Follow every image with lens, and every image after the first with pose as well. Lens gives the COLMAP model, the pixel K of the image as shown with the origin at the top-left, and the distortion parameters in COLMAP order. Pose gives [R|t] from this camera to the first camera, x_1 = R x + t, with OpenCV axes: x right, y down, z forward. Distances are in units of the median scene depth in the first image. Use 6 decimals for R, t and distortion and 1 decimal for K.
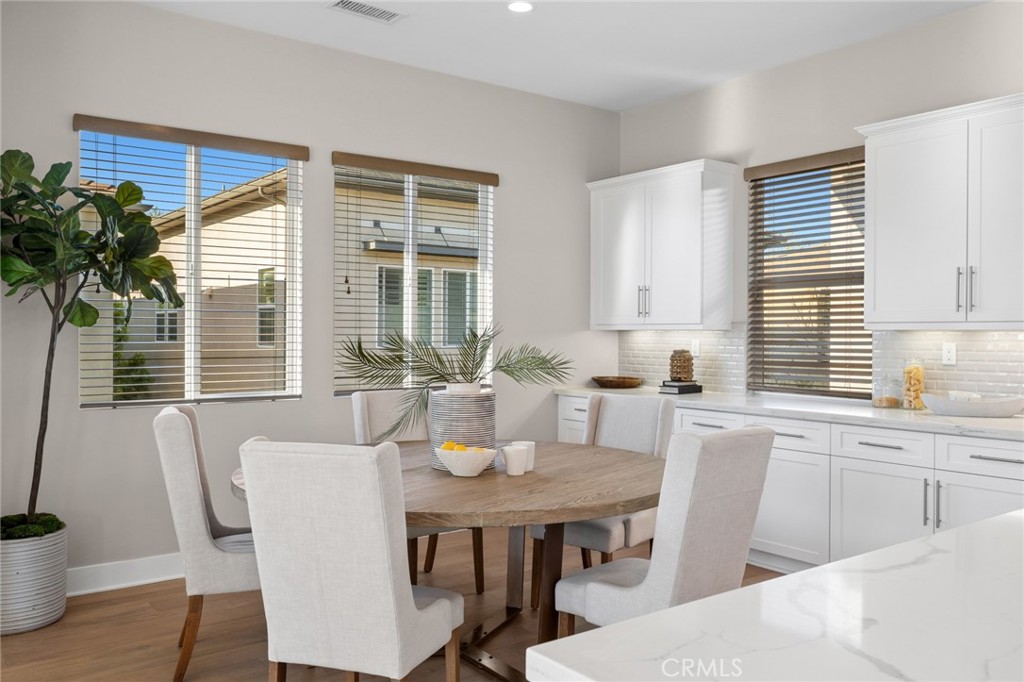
lens RADIAL K [[839.1, 0, 512.0], [0, 839.1, 341.0], [0, 0, 1]] dist [0.001108, 0.000448]
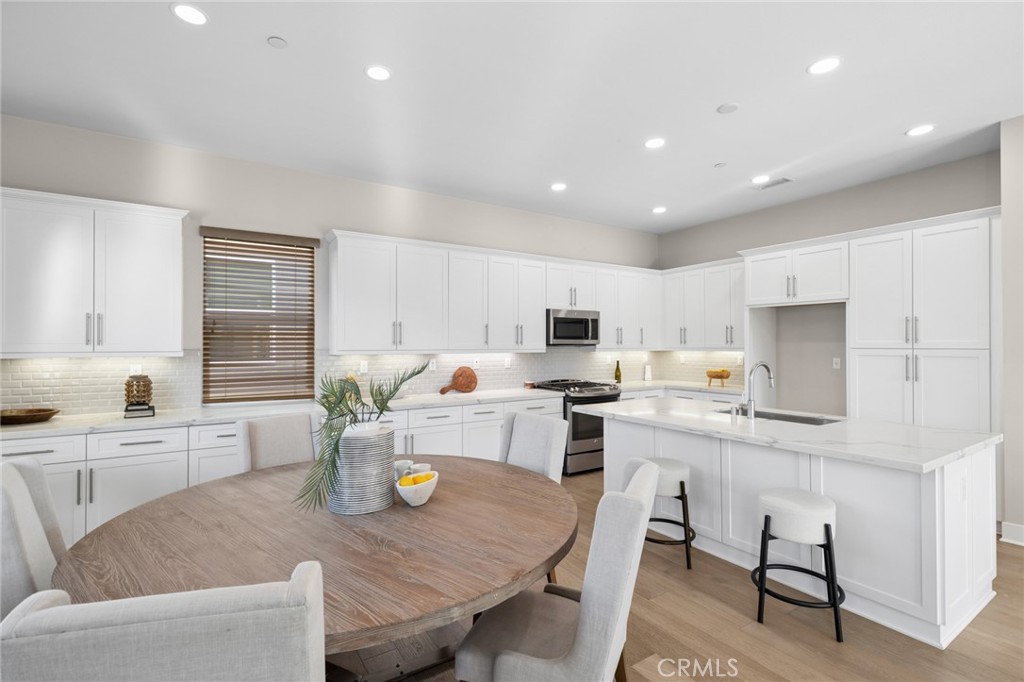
lens RADIAL K [[468.8, 0, 512.0], [0, 468.8, 341.0], [0, 0, 1]] dist [0.000785, 0.000264]
pose [[0.080696, 0.006373, 0.996718, -0.378838], [0.011840, 0.999903, -0.007352, -0.024698], [-0.996668, 0.012394, 0.080613, 0.491107]]
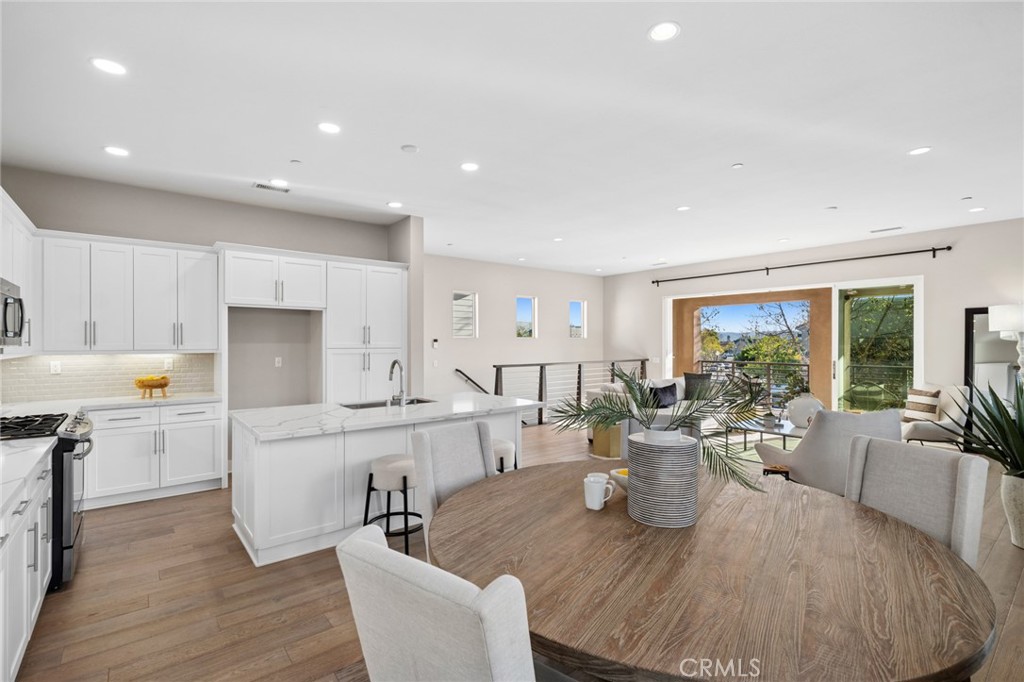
lens RADIAL K [[468.8, 0, 512.0], [0, 468.8, 341.0], [0, 0, 1]] dist [0.000785, 0.000264]
pose [[-0.999886, -0.001674, -0.015034, 0.080714], [-0.001773, 0.999977, 0.006526, -0.034075], [0.015023, 0.006552, -0.999866, 0.971574]]
